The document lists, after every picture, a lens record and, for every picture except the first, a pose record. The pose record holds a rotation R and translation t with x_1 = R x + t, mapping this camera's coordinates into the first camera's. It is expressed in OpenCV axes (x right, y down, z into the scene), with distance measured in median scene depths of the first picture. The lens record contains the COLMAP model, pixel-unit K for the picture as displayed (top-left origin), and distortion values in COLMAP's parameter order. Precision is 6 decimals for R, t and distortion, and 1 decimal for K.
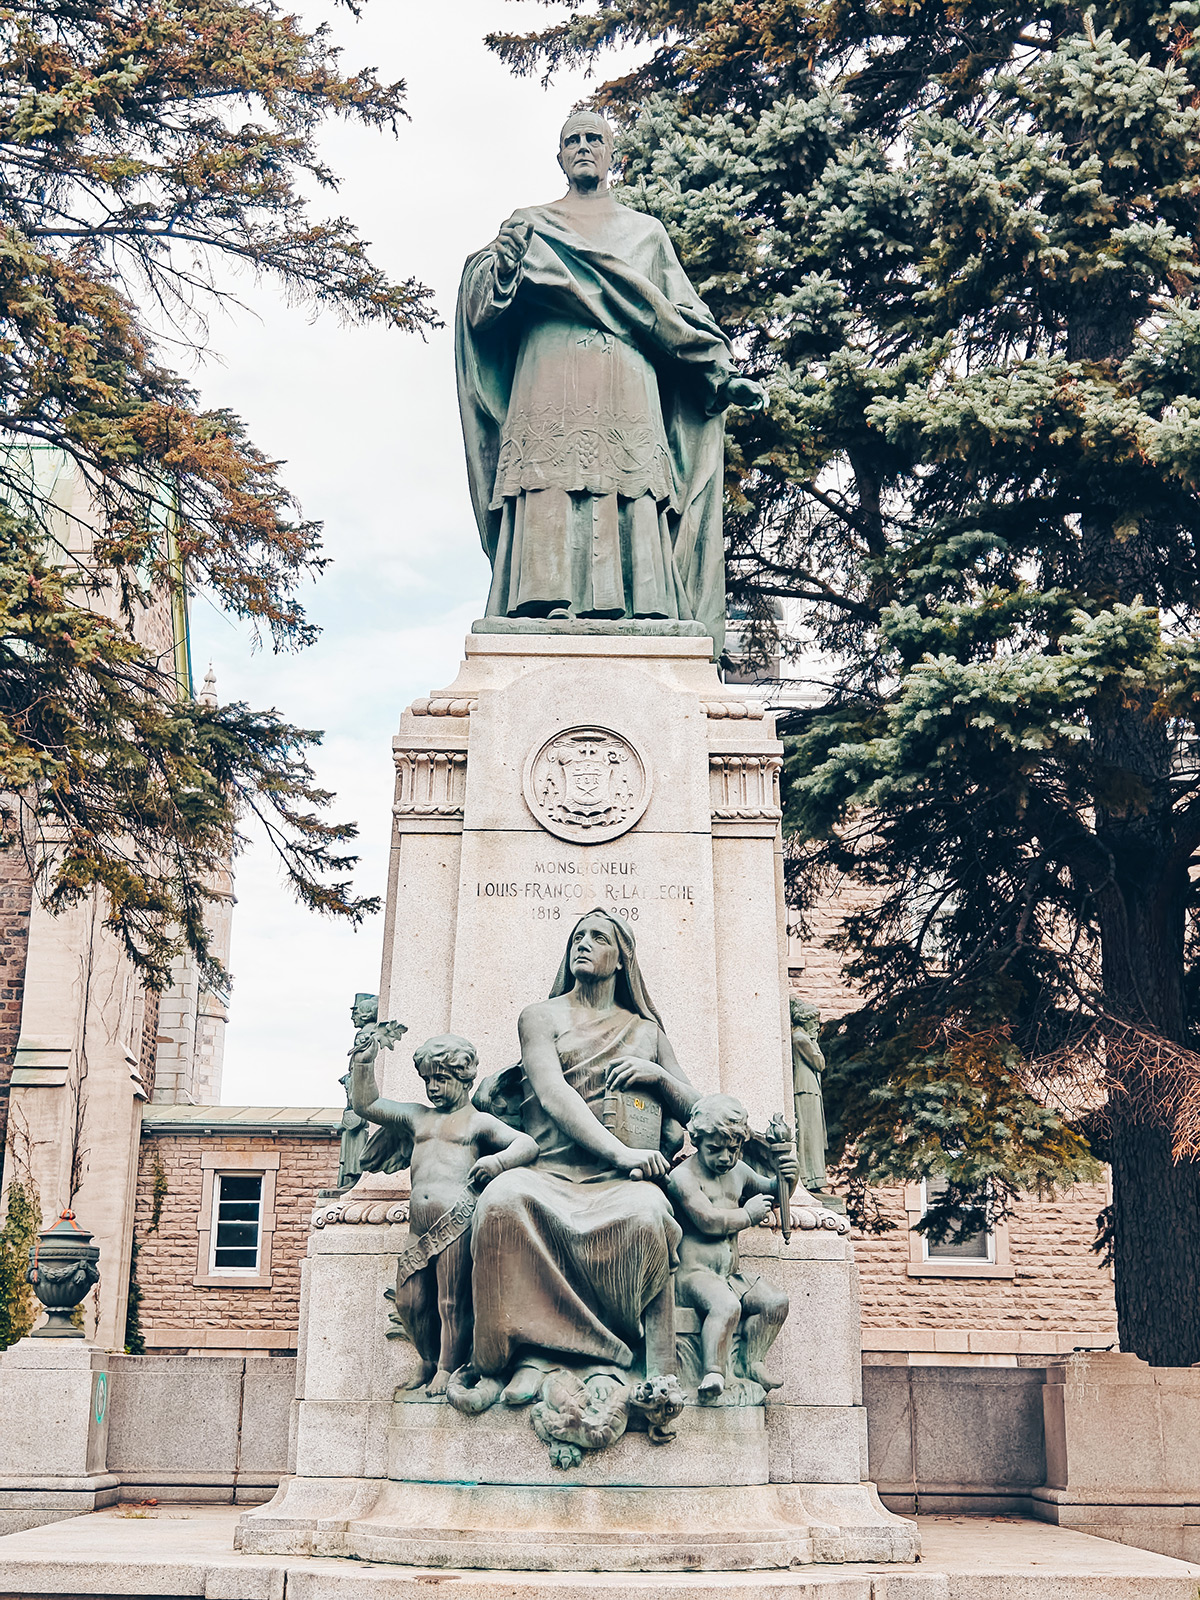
lens RADIAL K [[1862.8, 0, 600.0], [0, 1862.8, 800.0], [0, 0, 1]] dist [0.076025, -0.000558]
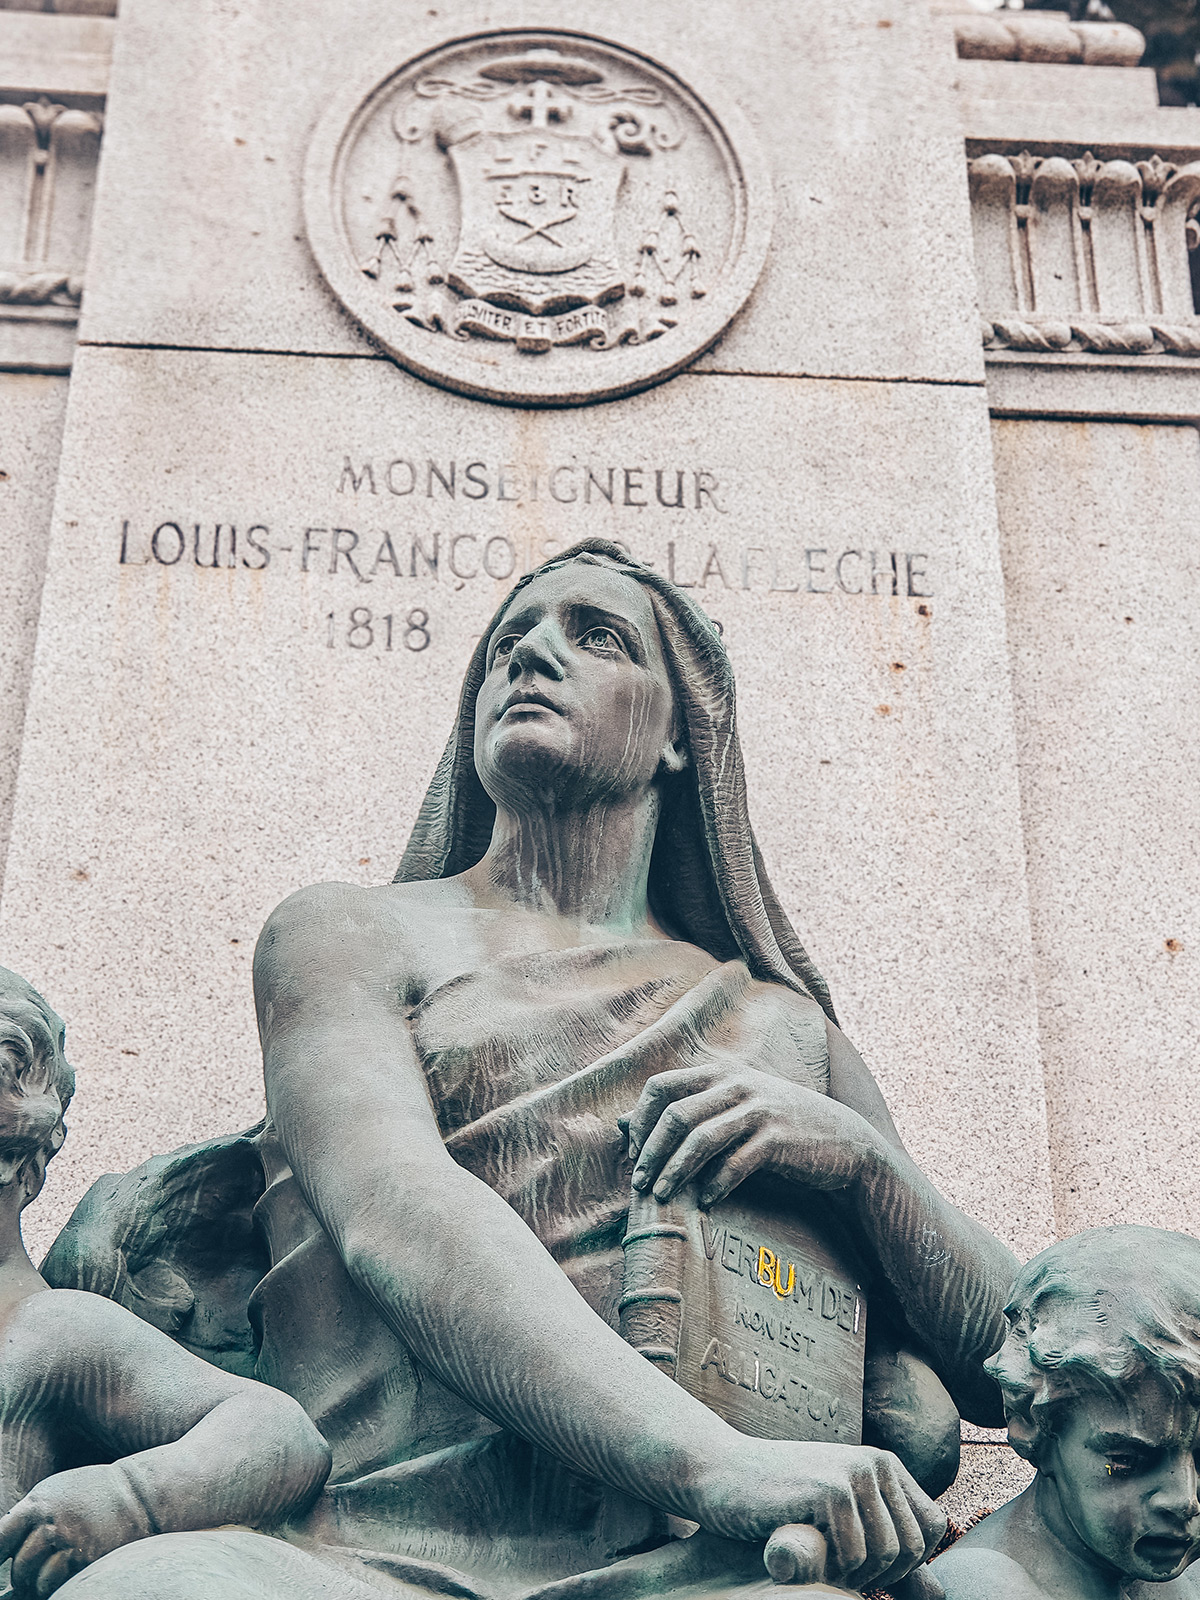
lens RADIAL K [[3004.2, 0, 600.0], [0, 3004.2, 800.0], [0, 0, 1]] dist [0.112155, -0.167610]
pose [[0.998572, 0.020108, 0.049489, -0.018970], [-0.012109, 0.987538, -0.156916, 0.156625], [-0.052027, 0.156093, 0.986371, 0.602643]]
